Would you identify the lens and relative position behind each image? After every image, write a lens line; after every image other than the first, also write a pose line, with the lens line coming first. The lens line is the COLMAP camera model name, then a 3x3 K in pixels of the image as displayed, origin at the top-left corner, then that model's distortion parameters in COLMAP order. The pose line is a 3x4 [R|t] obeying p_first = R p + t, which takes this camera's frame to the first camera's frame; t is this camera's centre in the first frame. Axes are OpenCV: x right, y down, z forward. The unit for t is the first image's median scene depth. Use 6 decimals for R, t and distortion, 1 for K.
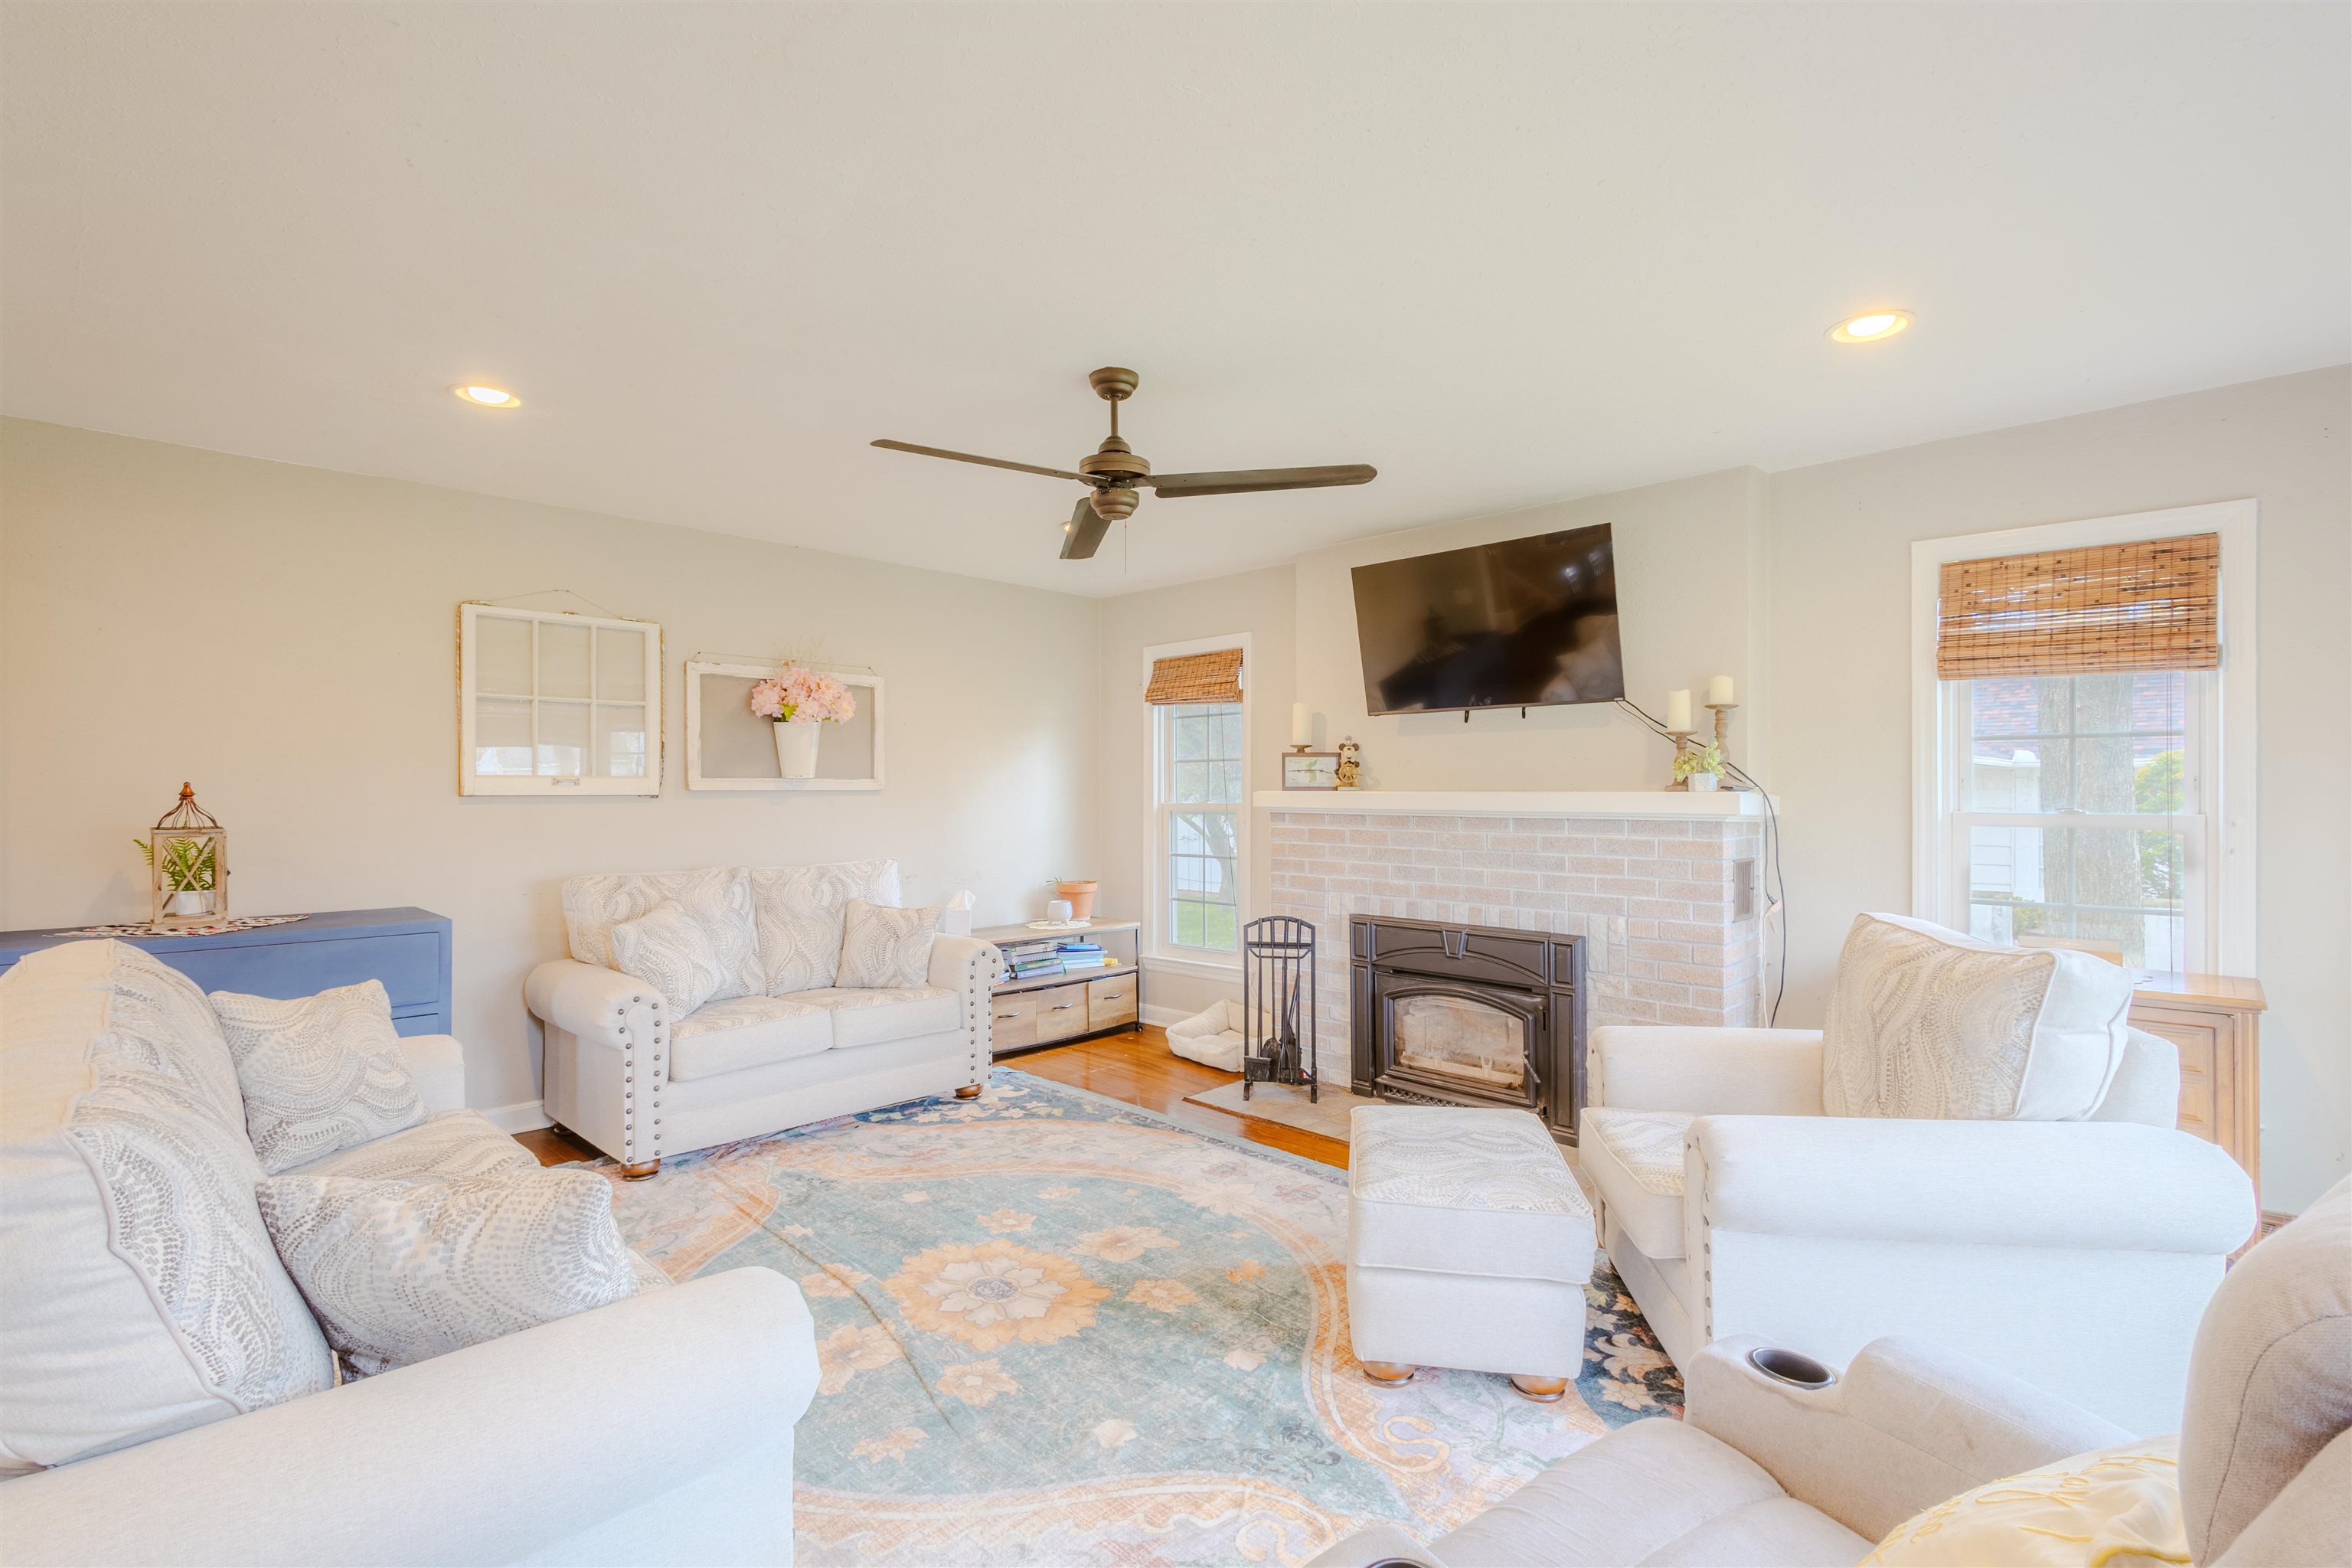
lens RADIAL K [[1068.8, 0, 1172.0], [0, 1068.8, 787.2], [0, 0, 1]] dist [0.014847, -0.004733]
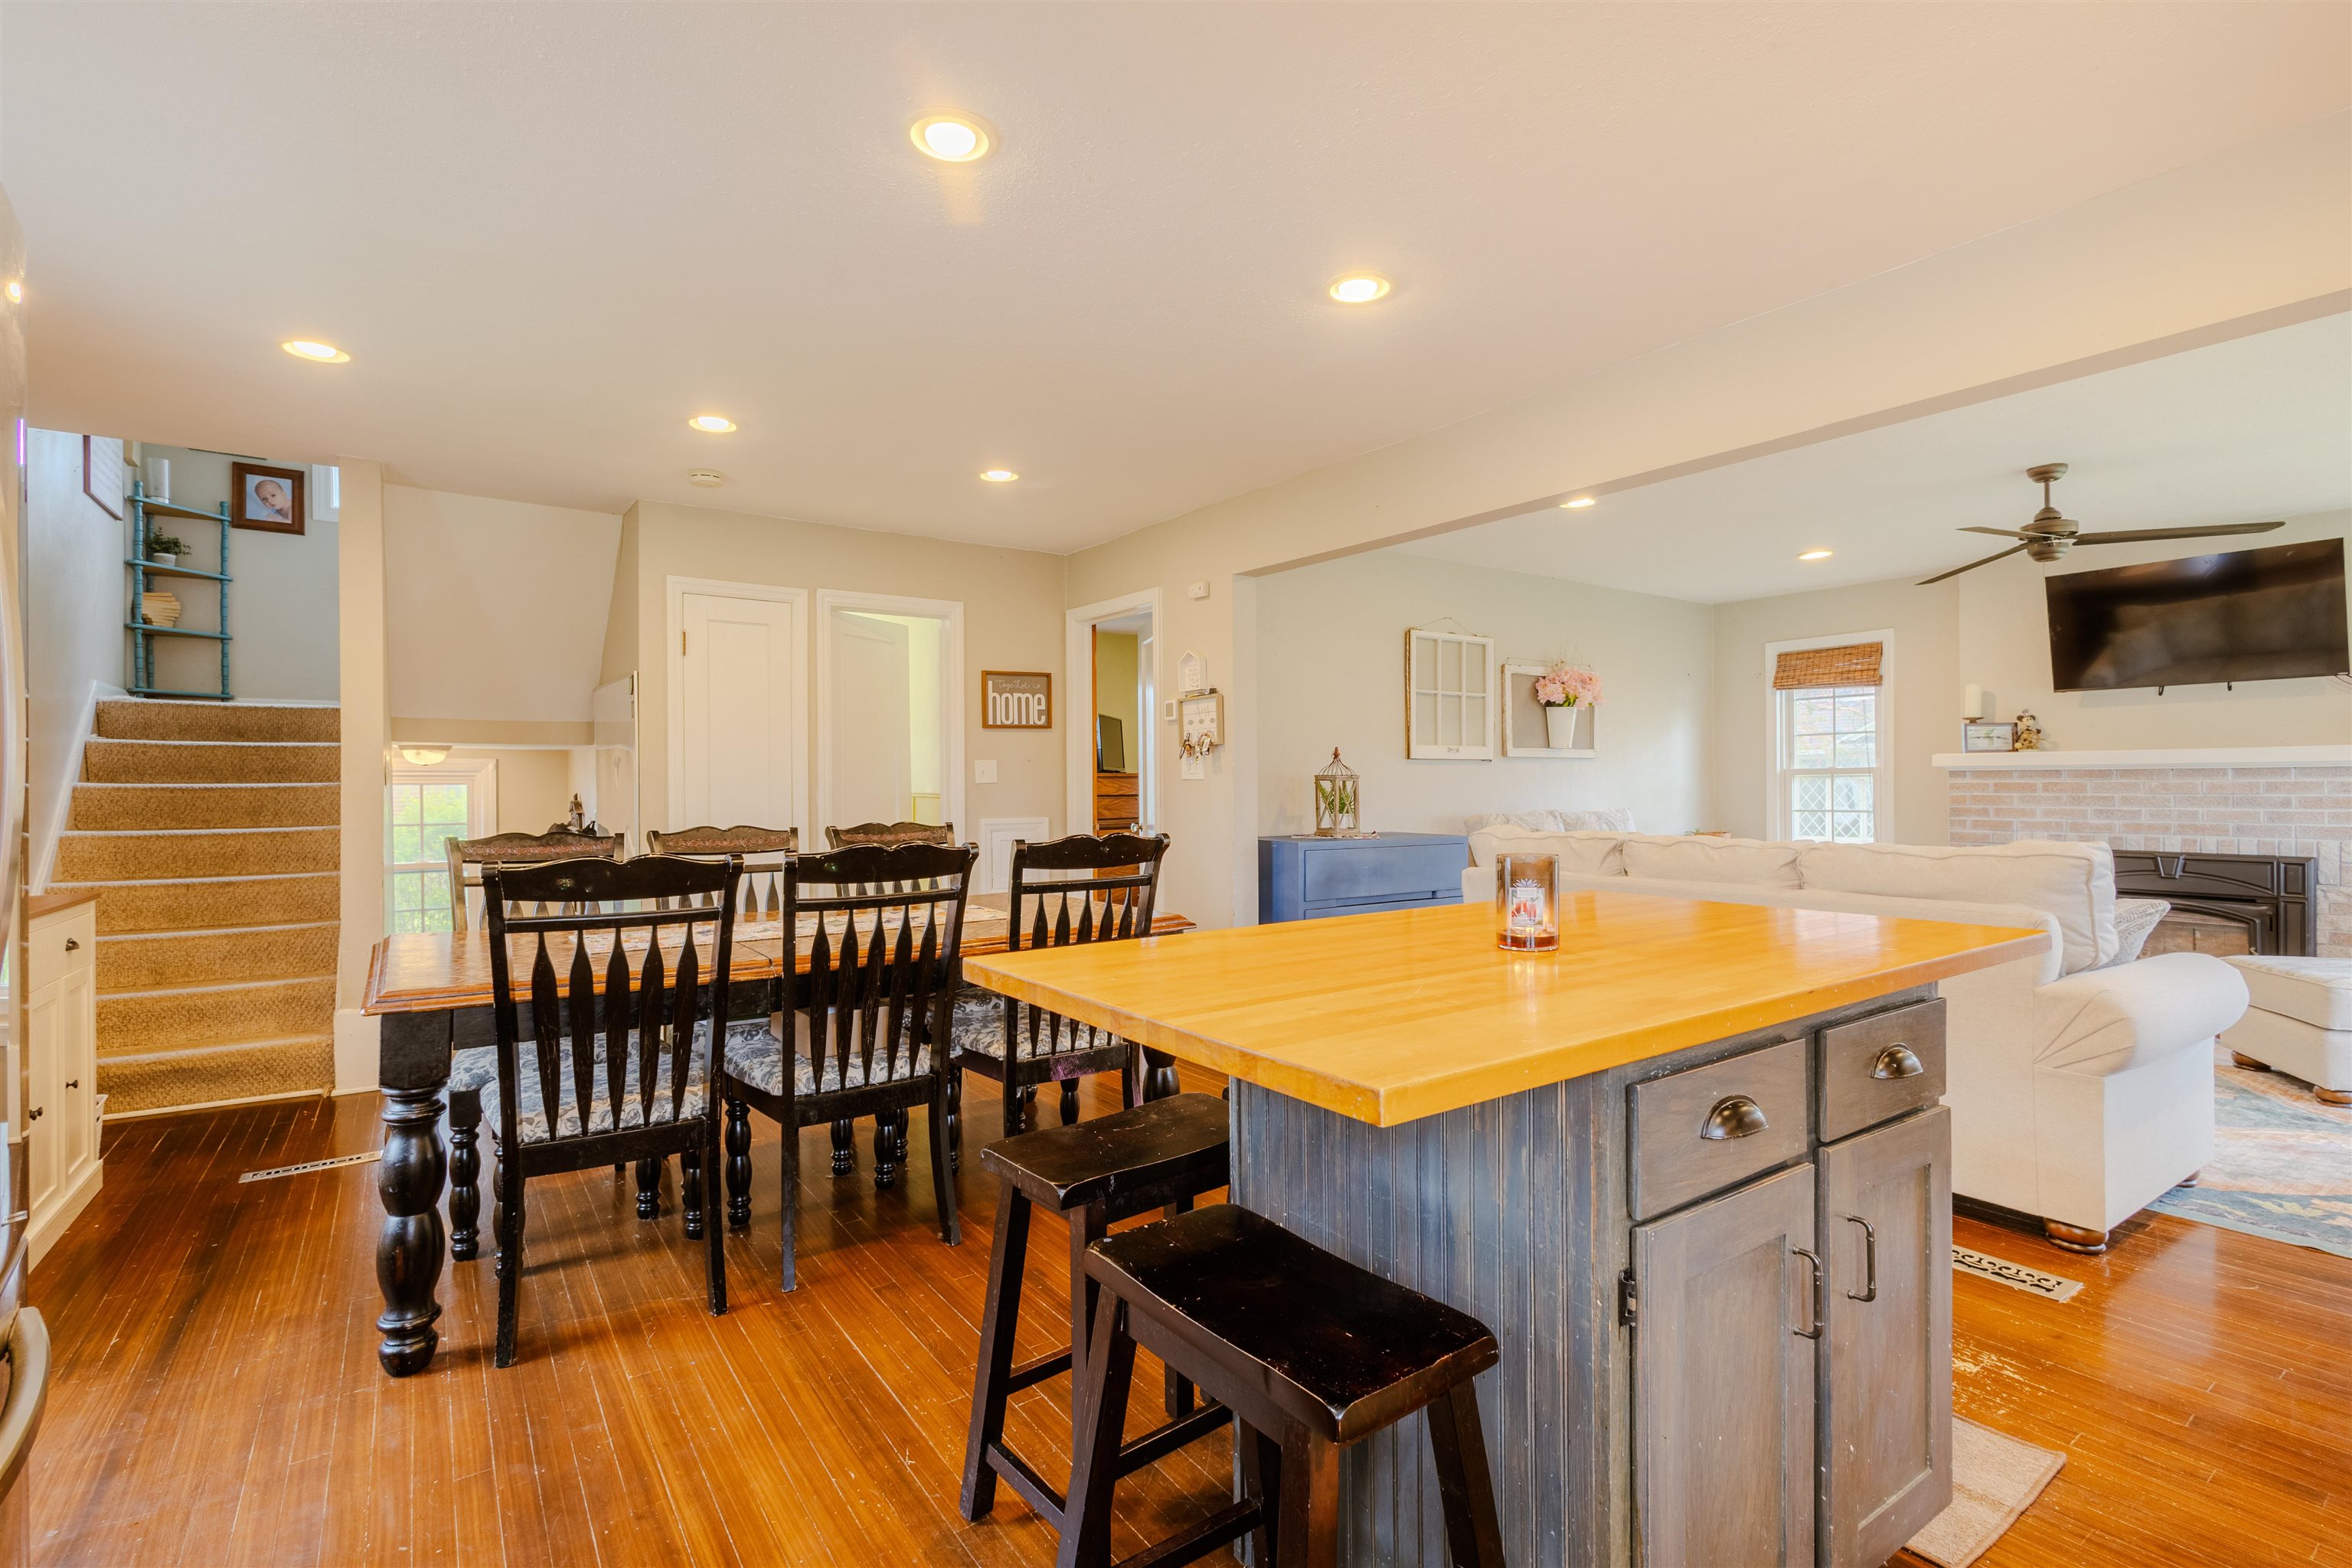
lens RADIAL K [[1068.8, 0, 1172.0], [0, 1068.8, 787.2], [0, 0, 1]] dist [0.014847, -0.004733]
pose [[0.981900, -0.004490, -0.189347, -0.677941], [0.005563, 0.999971, 0.005135, 0.037160], [0.189319, -0.006096, 0.981897, -0.510023]]
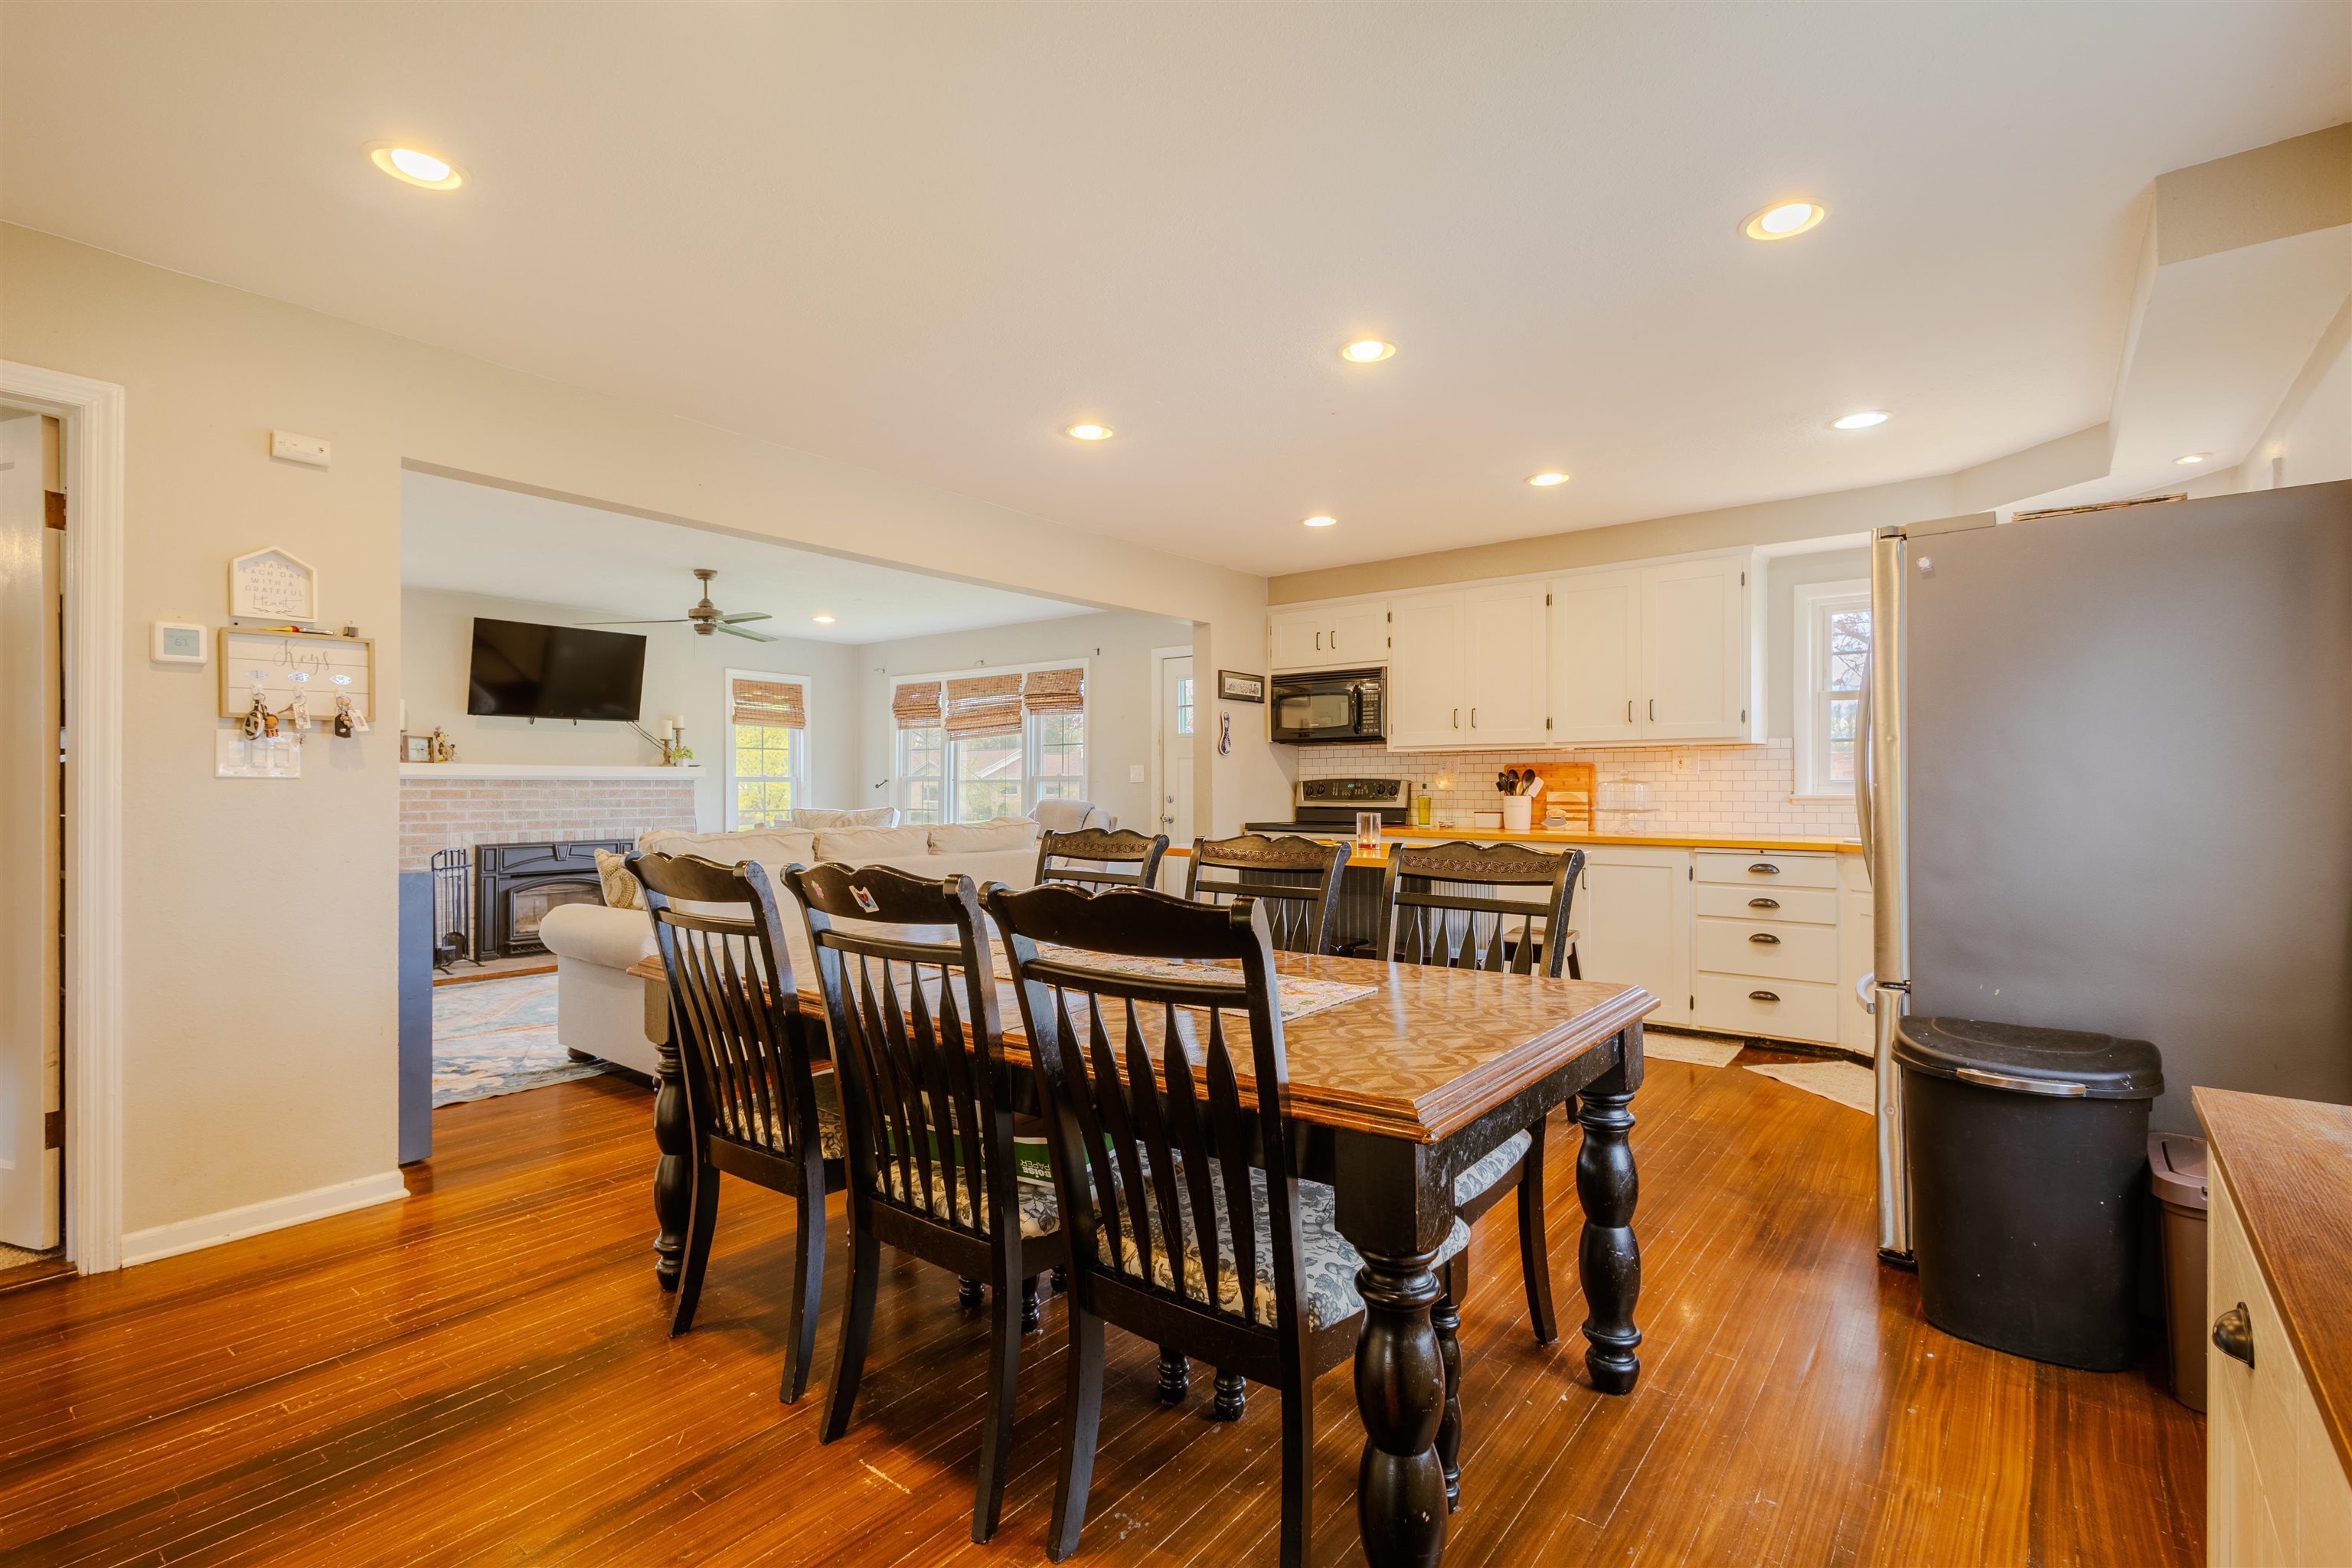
lens RADIAL K [[1078.7, 0, 1176.0], [0, 1078.7, 784.0], [0, 0, 1]] dist [0.014925, -0.005075]
pose [[-0.103234, 0.002543, 0.994654, -1.619338], [-0.000615, 0.999996, -0.002620, 0.039028], [-0.994657, -0.000882, -0.103232, 0.185840]]
